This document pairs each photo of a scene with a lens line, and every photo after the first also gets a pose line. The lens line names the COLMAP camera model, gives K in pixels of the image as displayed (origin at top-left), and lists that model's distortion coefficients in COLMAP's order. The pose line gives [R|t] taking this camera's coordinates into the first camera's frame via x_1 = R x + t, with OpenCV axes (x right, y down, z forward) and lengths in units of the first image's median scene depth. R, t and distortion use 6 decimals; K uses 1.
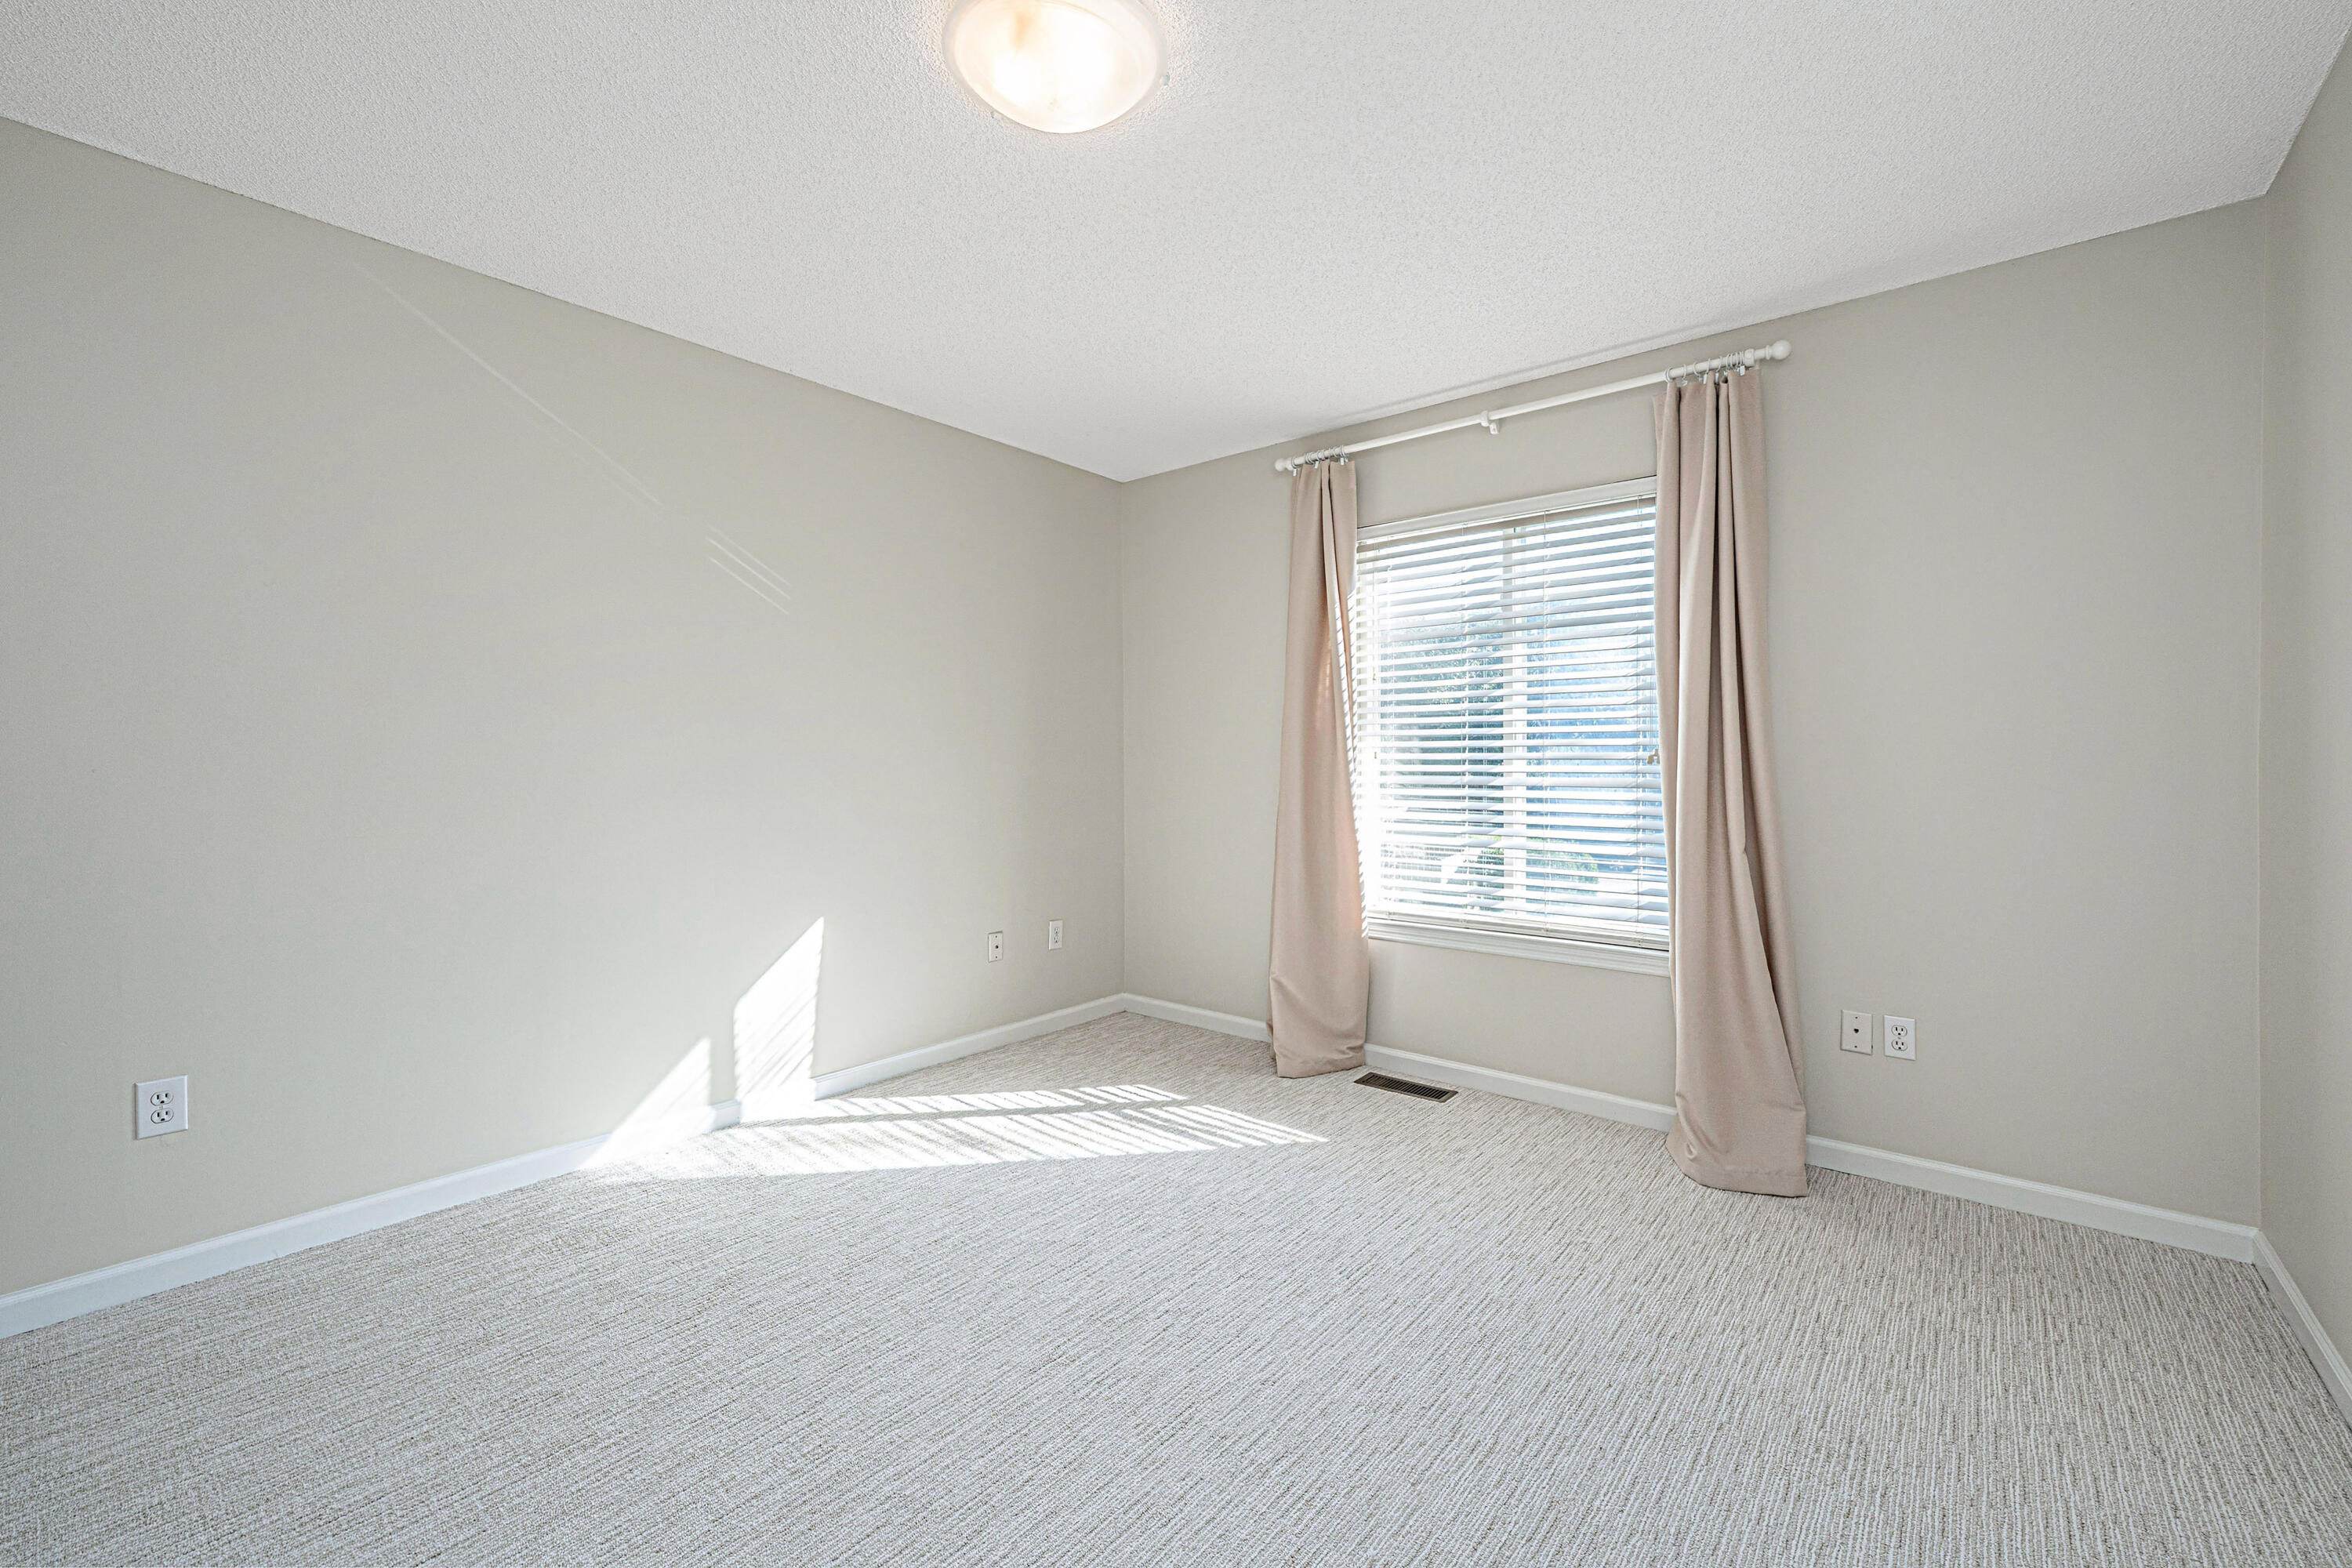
lens RADIAL K [[951.2, 0, 1185.4], [0, 951.2, 777.9], [0, 0, 1]] dist [0.001037, 0.000286]
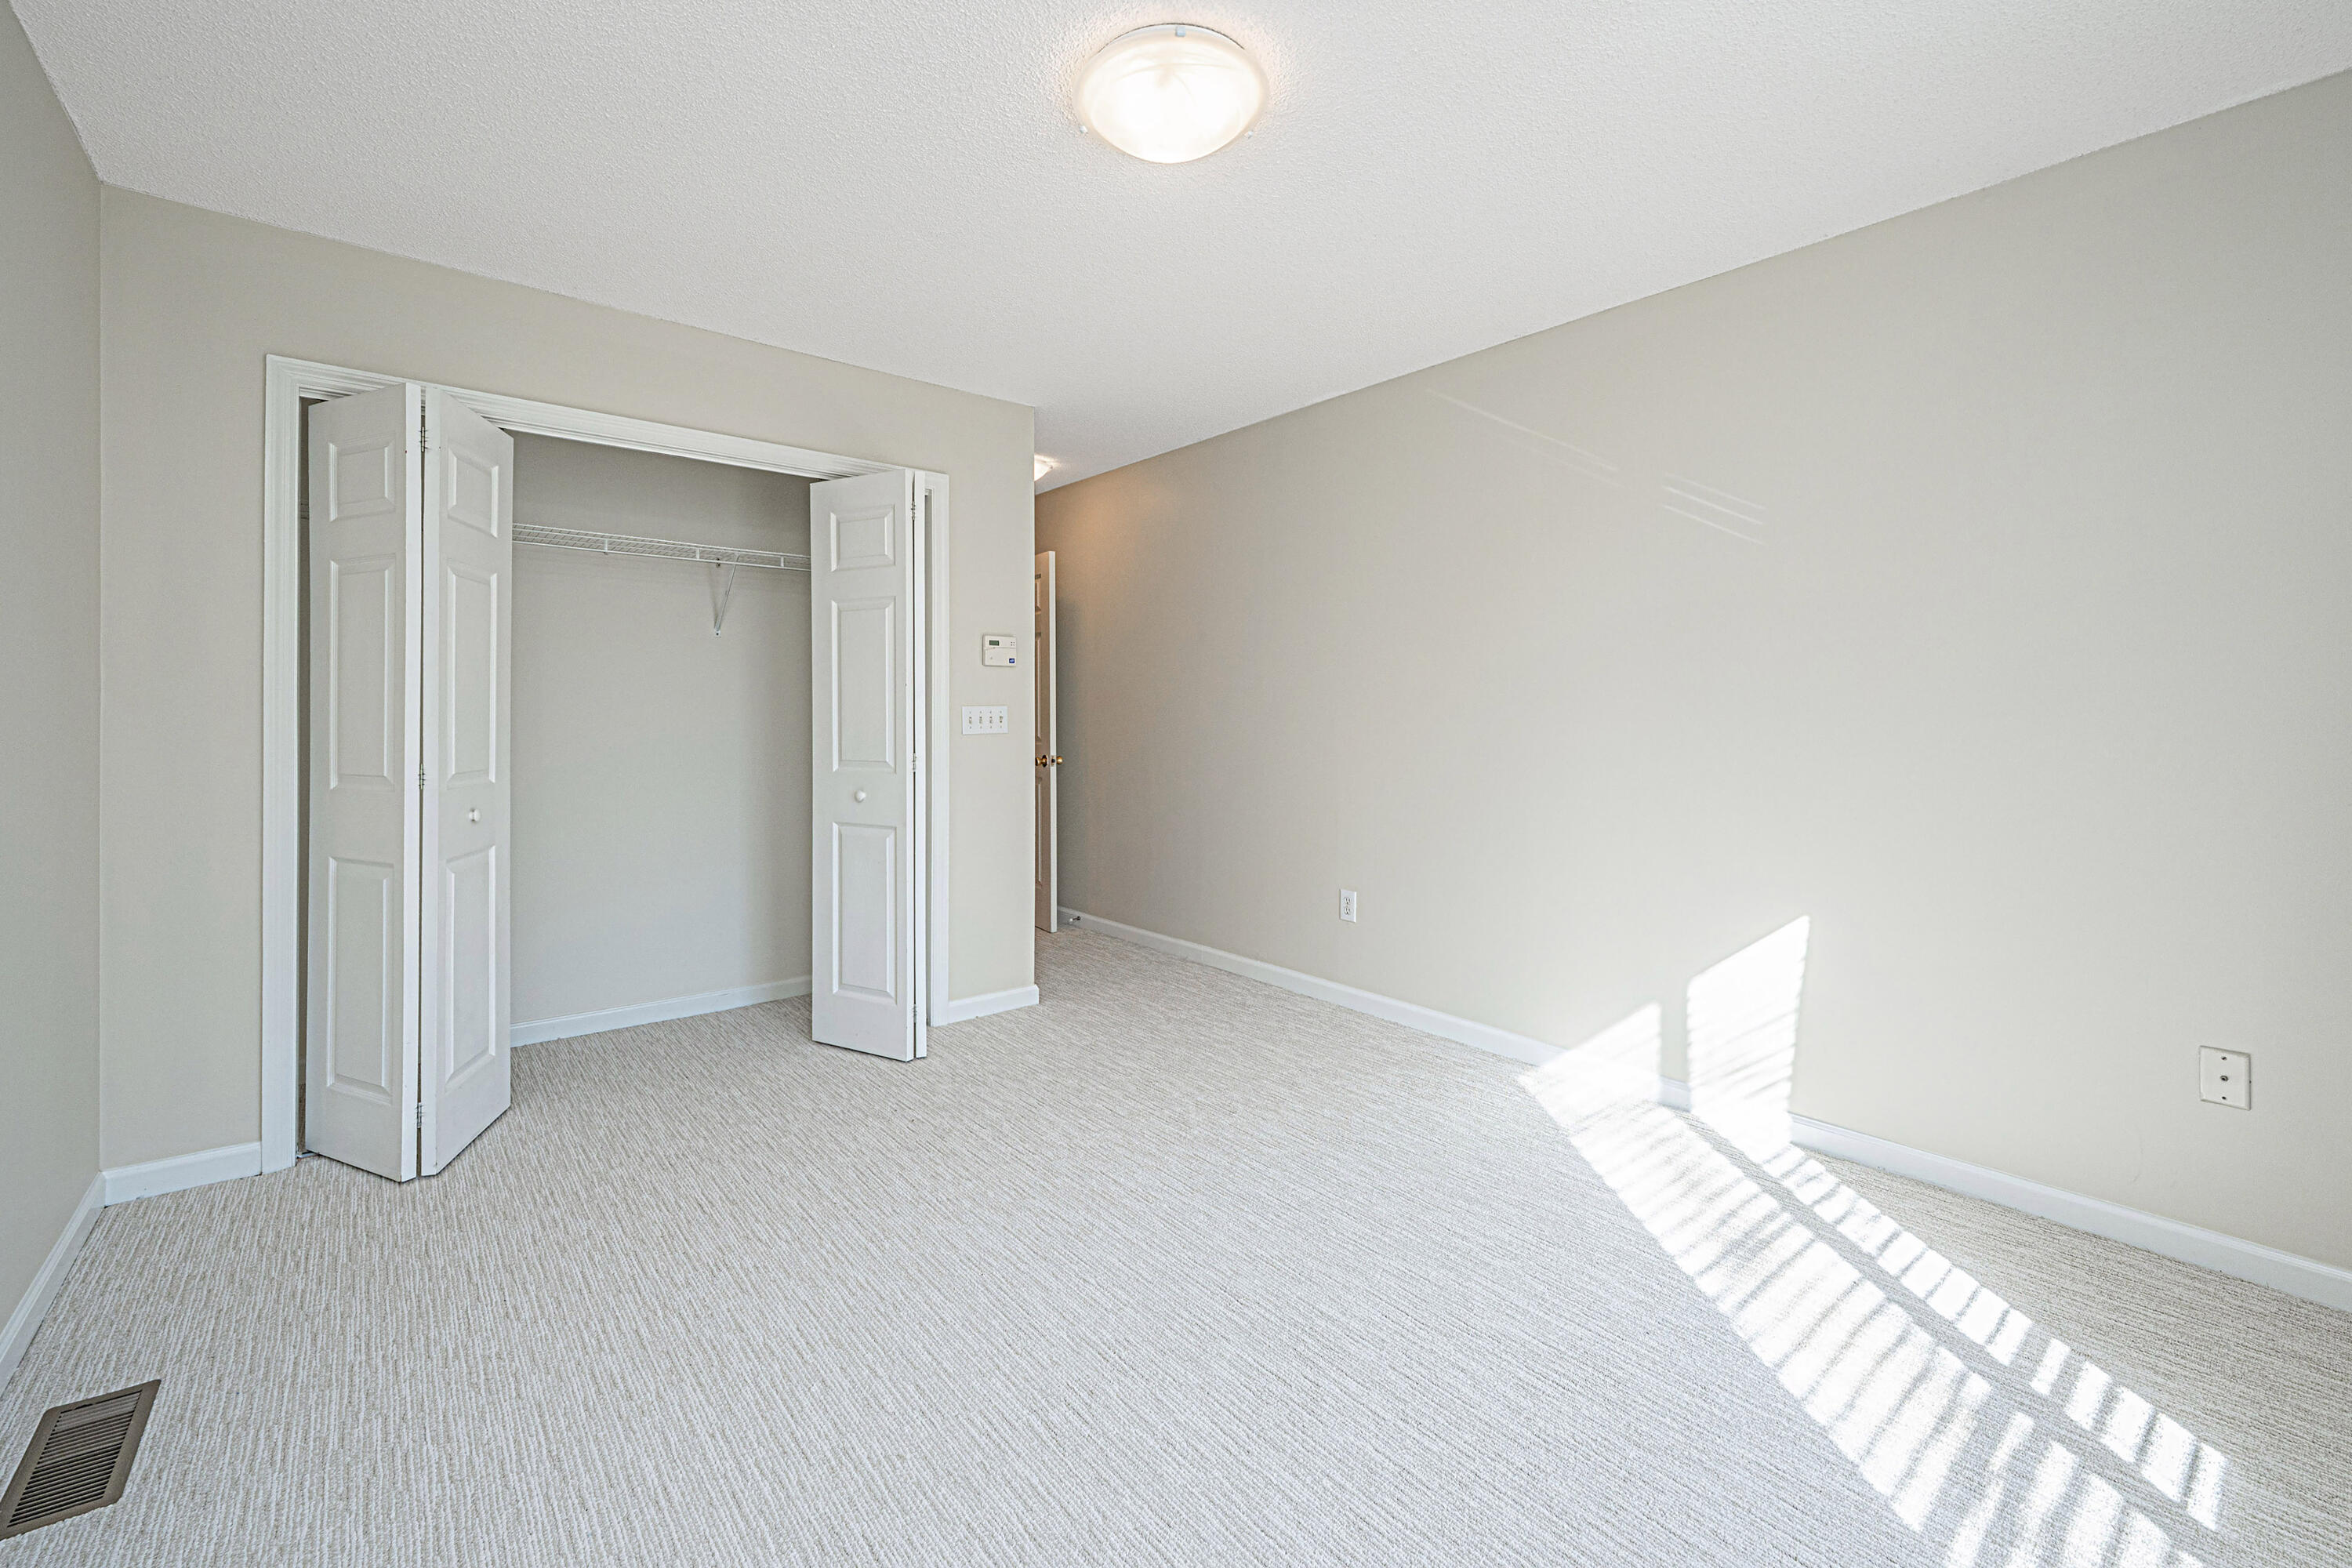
lens RADIAL K [[988.3, 0, 1163.2], [0, 988.3, 685.5], [0, 0, 1]] dist [0.000716, 0.000199]
pose [[-0.192910, -0.022098, -0.980968, 0.572611], [-0.016572, 0.999677, -0.019260, -0.022548], [0.981077, 0.012541, -0.193214, 0.674733]]
